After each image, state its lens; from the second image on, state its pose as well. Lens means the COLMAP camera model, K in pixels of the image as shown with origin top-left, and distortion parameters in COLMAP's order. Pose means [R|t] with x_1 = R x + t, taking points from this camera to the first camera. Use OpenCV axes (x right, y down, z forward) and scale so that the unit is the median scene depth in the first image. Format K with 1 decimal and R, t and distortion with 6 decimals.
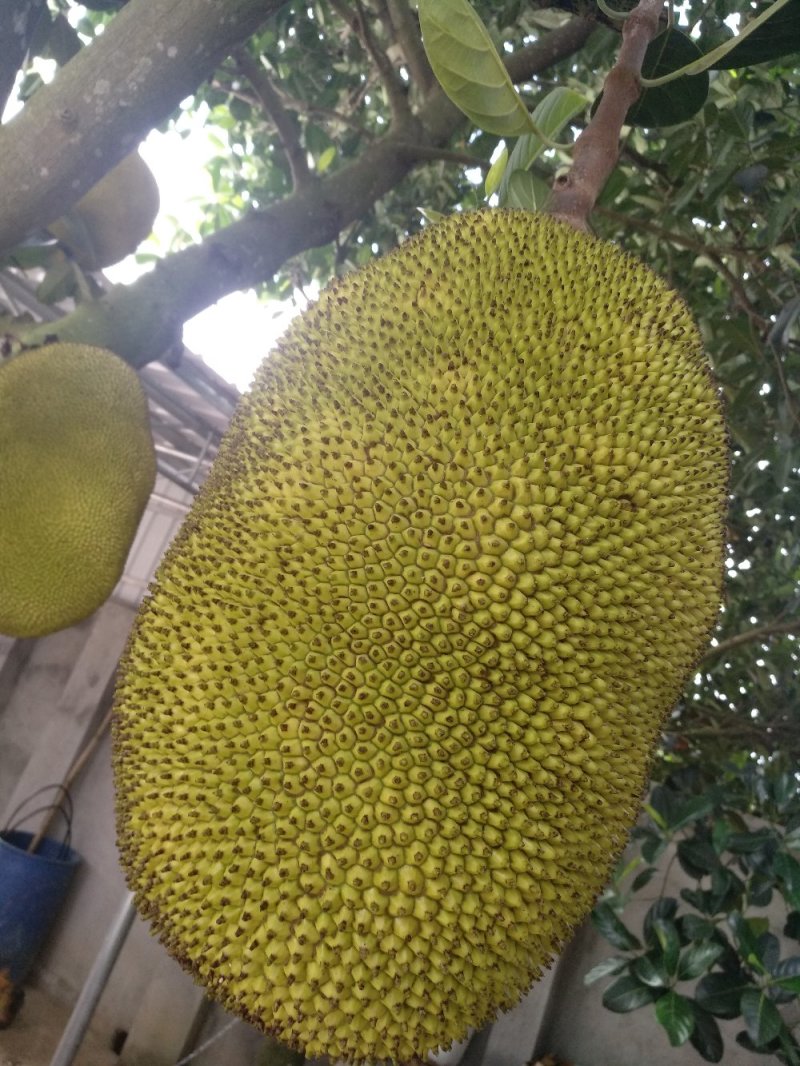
lens RADIAL K [[849.7, 0, 400.0], [0, 849.7, 533.0], [0, 0, 1]] dist [-0.000927, 0.000116]
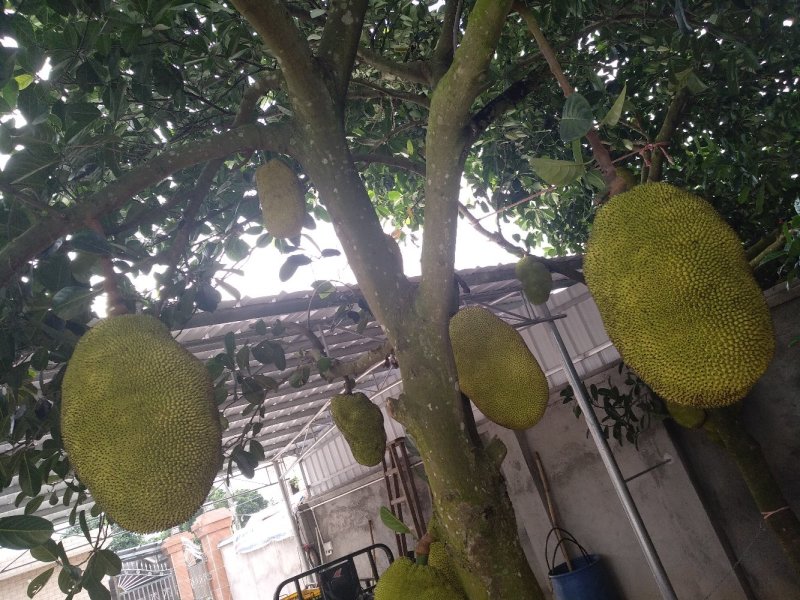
lens RADIAL K [[637.6, 0, 400.0], [0, 637.6, 300.0], [0, 0, 1]] dist [-0.000927, 0.000116]
pose [[0.648219, -0.721675, -0.242895, -0.121680], [0.714191, 0.686855, -0.134765, -0.487000], [0.264091, -0.086116, 0.960646, -2.577910]]
